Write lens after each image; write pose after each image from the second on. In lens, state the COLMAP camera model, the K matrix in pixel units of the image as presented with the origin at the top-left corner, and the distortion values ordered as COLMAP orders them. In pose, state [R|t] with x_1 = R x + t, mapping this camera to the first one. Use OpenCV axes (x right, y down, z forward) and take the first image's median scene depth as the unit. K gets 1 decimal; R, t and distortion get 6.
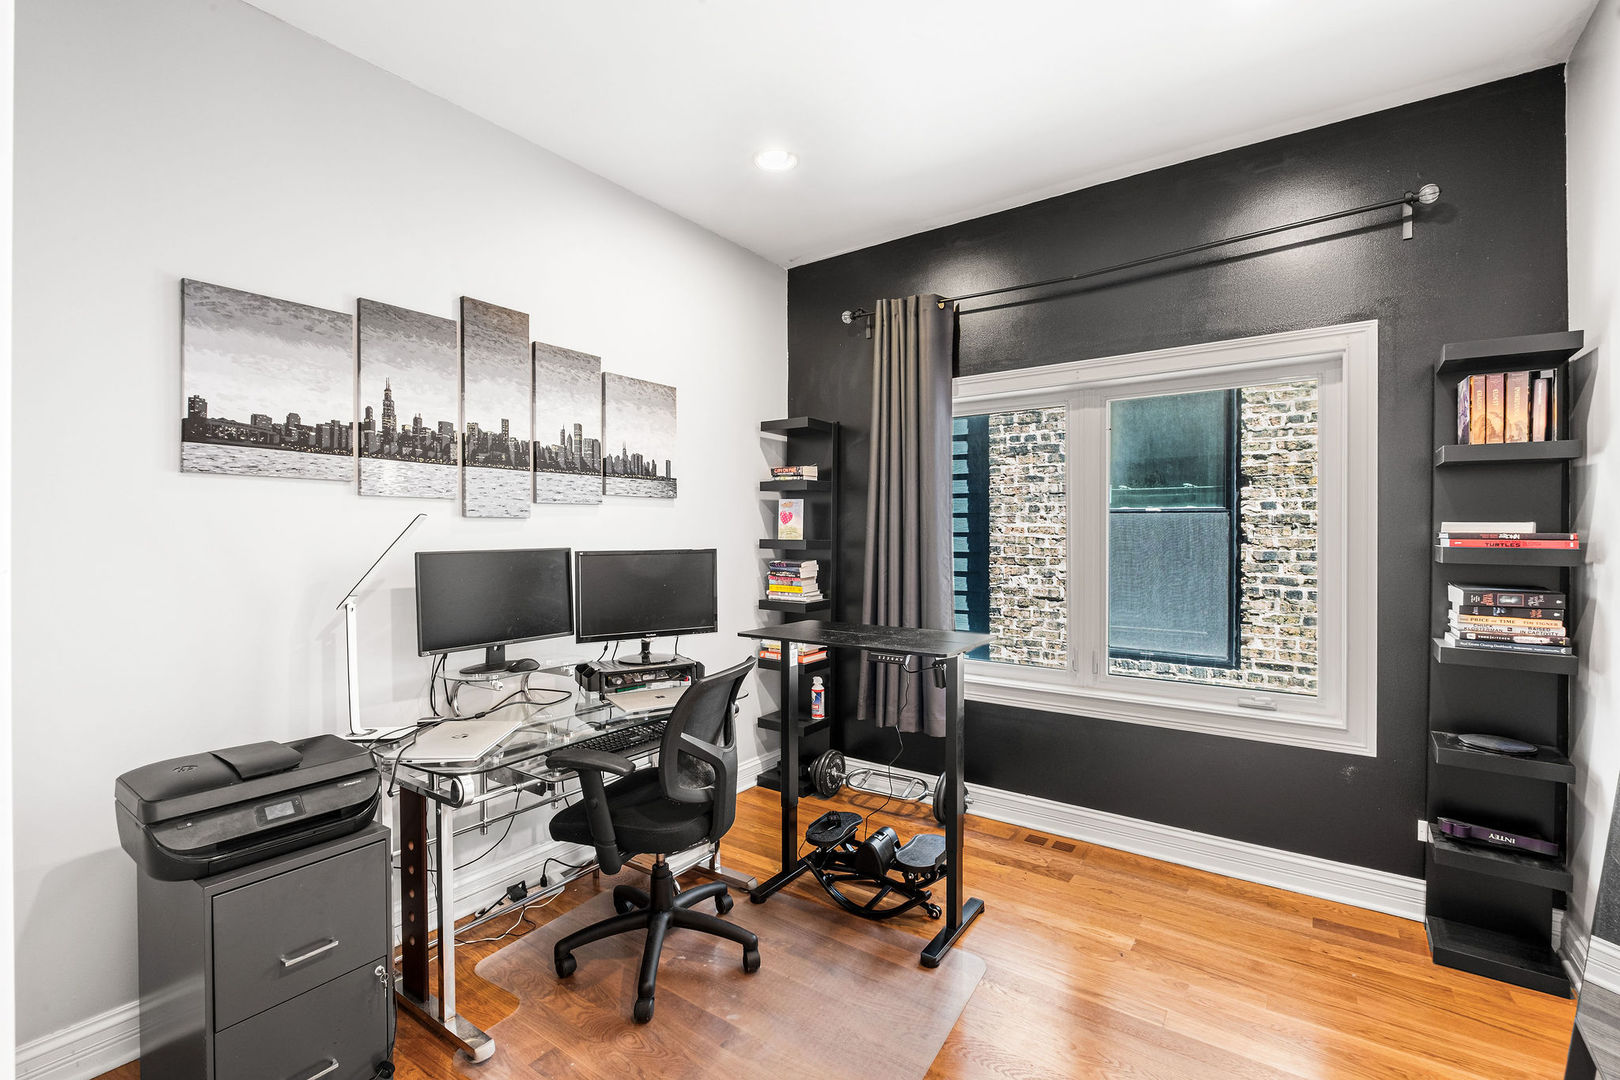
lens RADIAL K [[729.2, 0, 803.7], [0, 729.2, 538.1], [0, 0, 1]] dist [-0.007097, -0.000184]
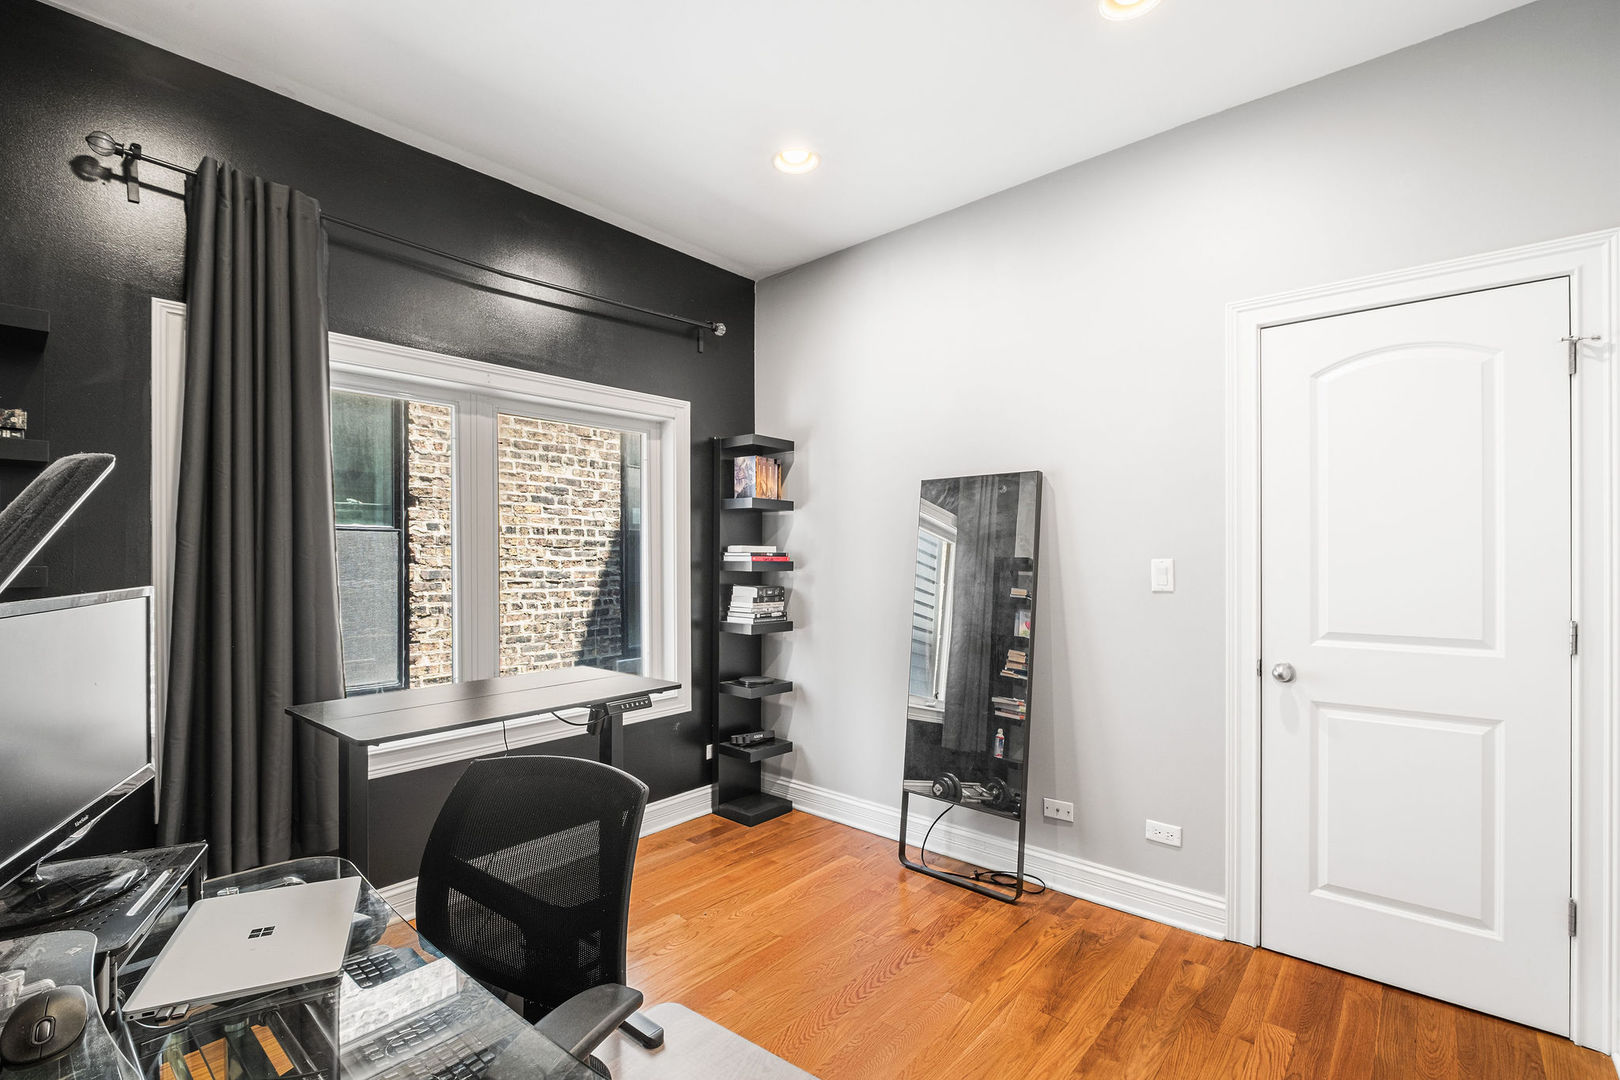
lens RADIAL K [[729.2, 0, 804.0], [0, 729.2, 551.5], [0, 0, 1]] dist [-0.007097, -0.000184]
pose [[0.099348, 0.003918, 0.995045, -0.343345], [0.007625, 0.999960, -0.004699, -0.000143], [-0.995024, 0.008054, 0.099314, 0.362379]]
